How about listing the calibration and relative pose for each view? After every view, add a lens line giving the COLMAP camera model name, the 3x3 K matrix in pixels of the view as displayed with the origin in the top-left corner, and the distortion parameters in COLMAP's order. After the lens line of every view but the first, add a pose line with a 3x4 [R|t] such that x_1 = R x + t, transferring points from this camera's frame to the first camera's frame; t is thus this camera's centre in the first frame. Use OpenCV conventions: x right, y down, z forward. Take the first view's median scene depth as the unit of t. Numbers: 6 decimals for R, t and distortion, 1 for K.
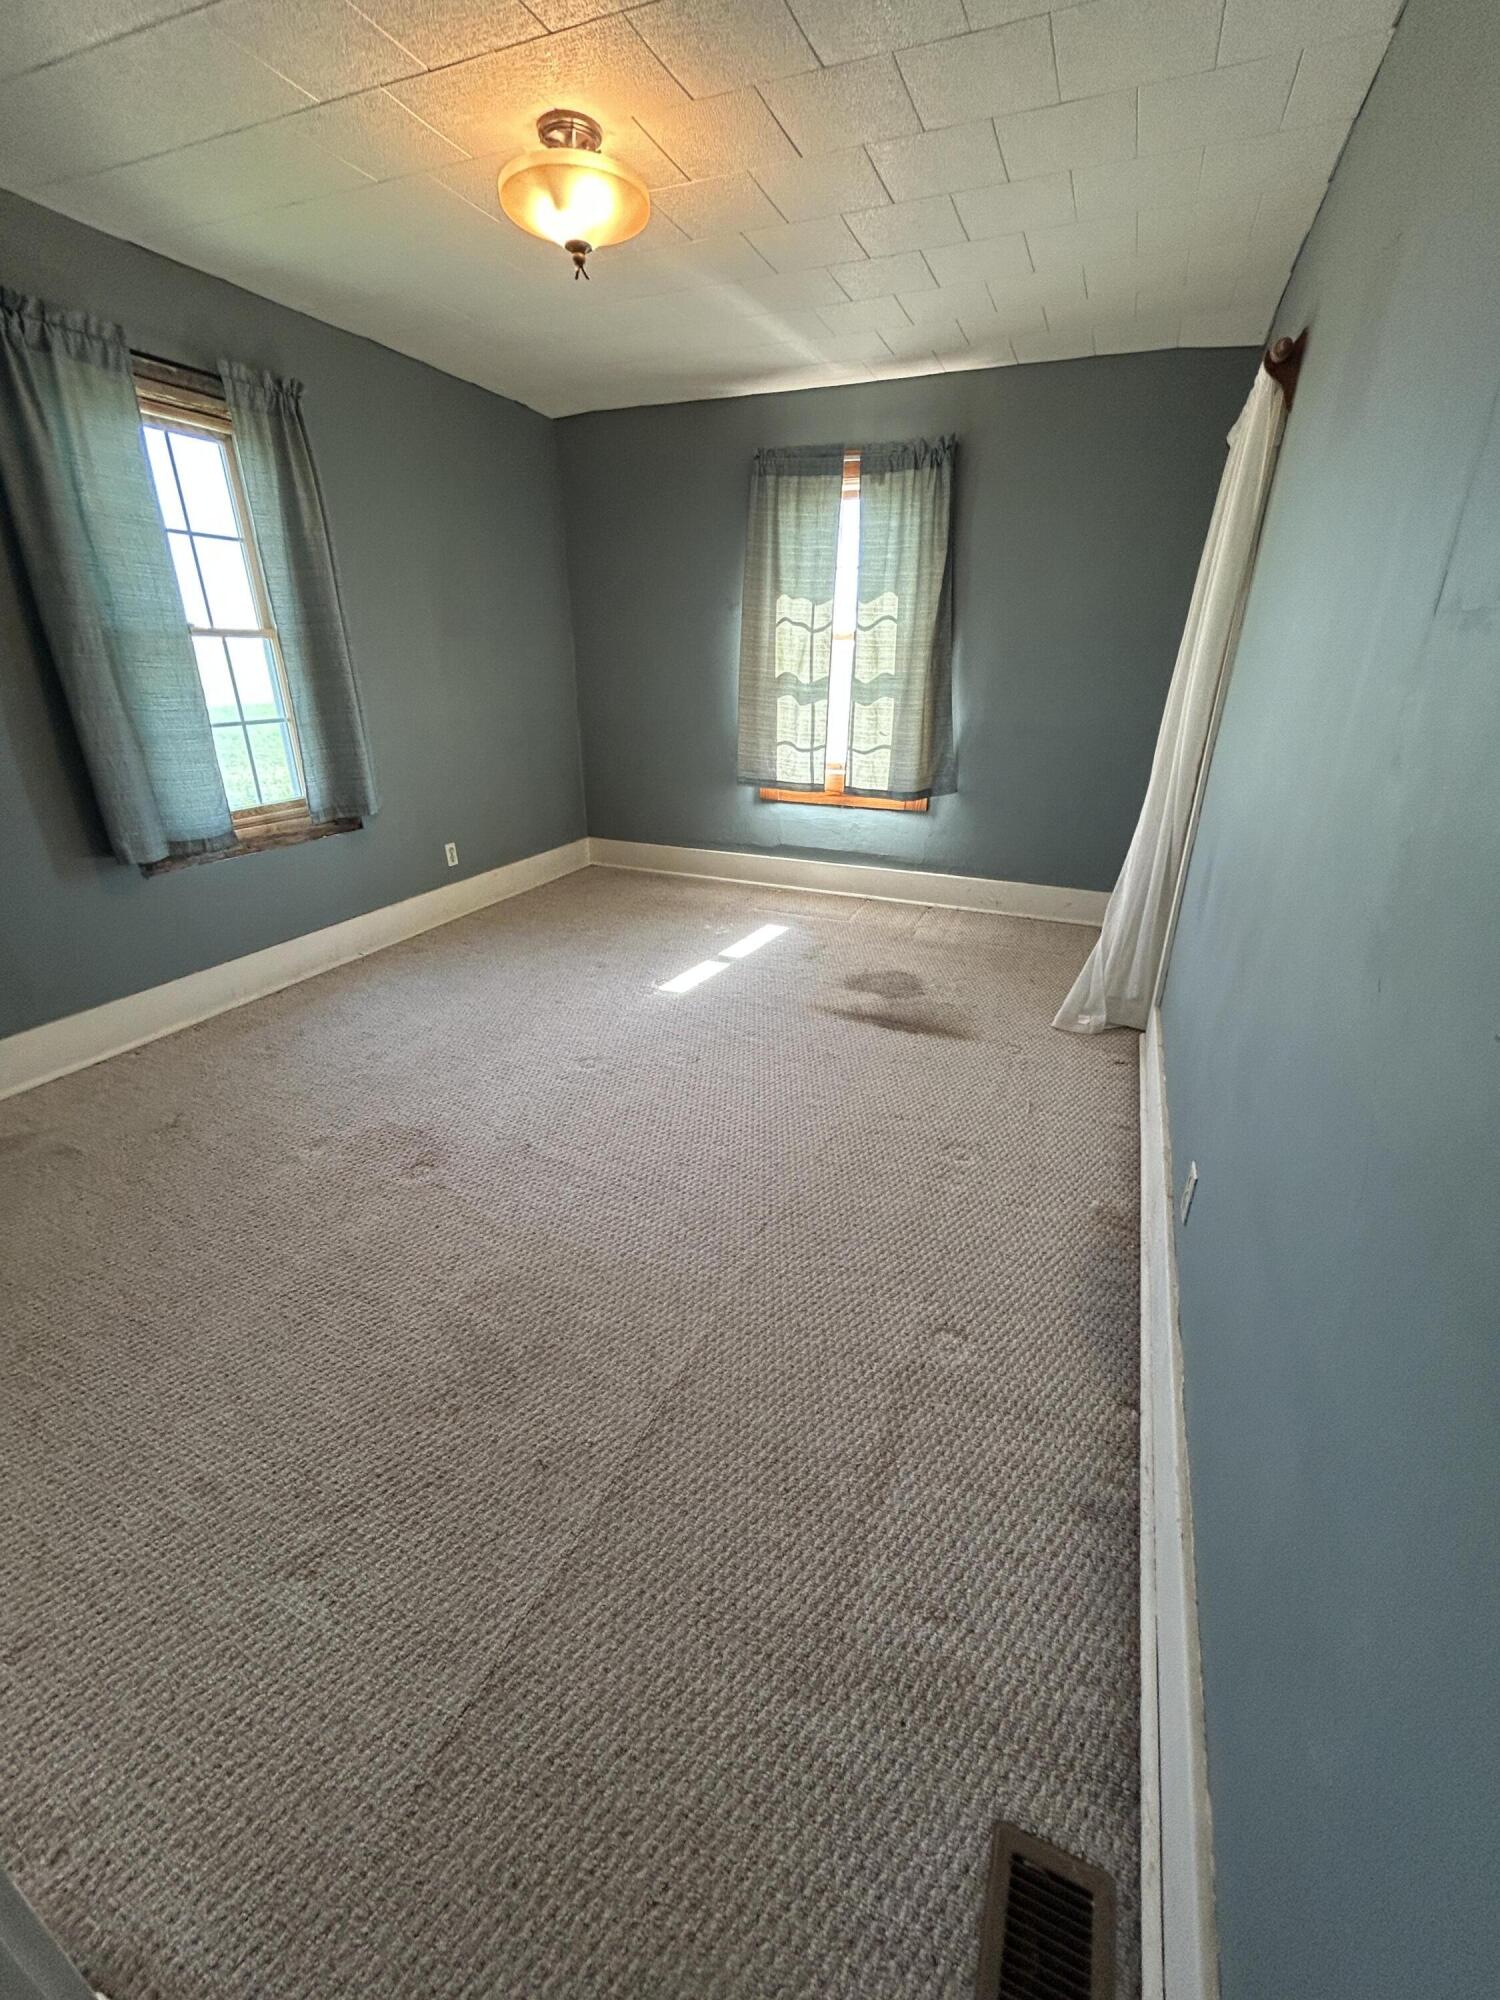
lens RADIAL K [[811.0, 0, 750.7], [0, 811.0, 1001.8], [0, 0, 1]] dist [-0.002261, 0.000725]
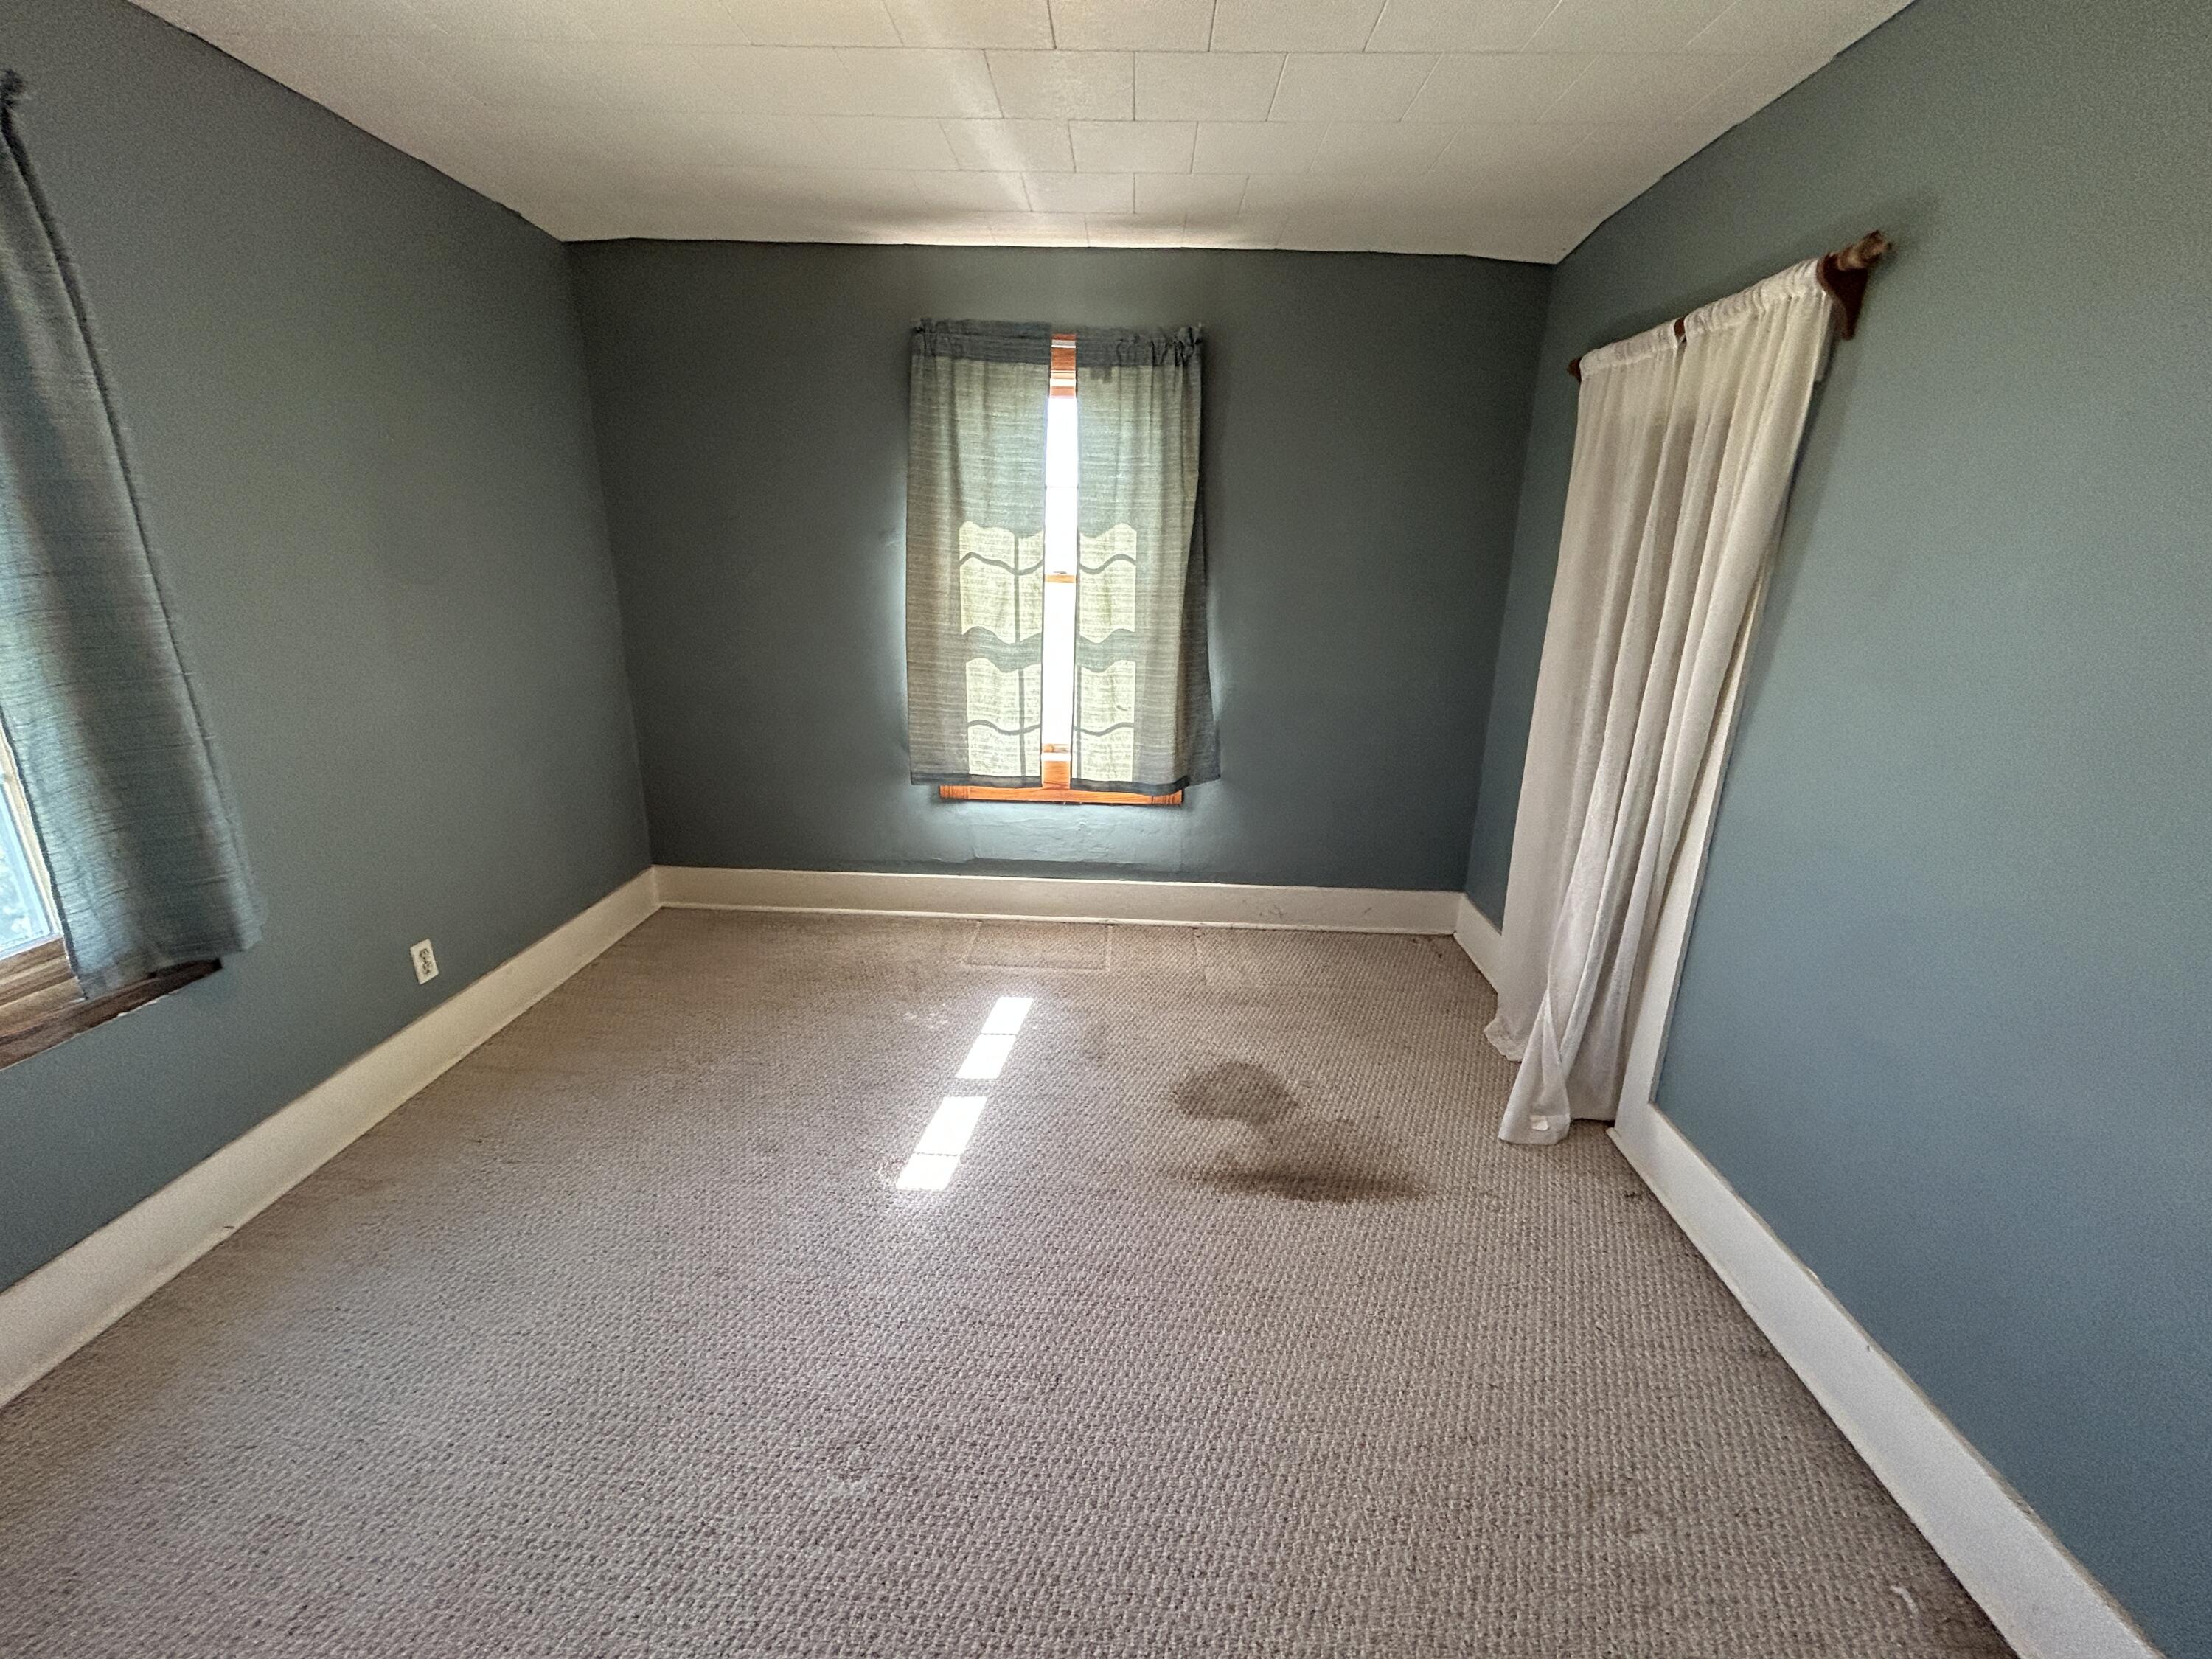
lens RADIAL K [[897.0, 0, 1102.6], [0, 897.0, 833.9], [0, 0, 1]] dist [-0.002261, 0.000725]
pose [[0.933336, -0.096152, 0.345888, -0.149560], [0.130201, 0.988529, -0.076536, -0.169283], [-0.334562, 0.116469, 0.935149, 0.283563]]
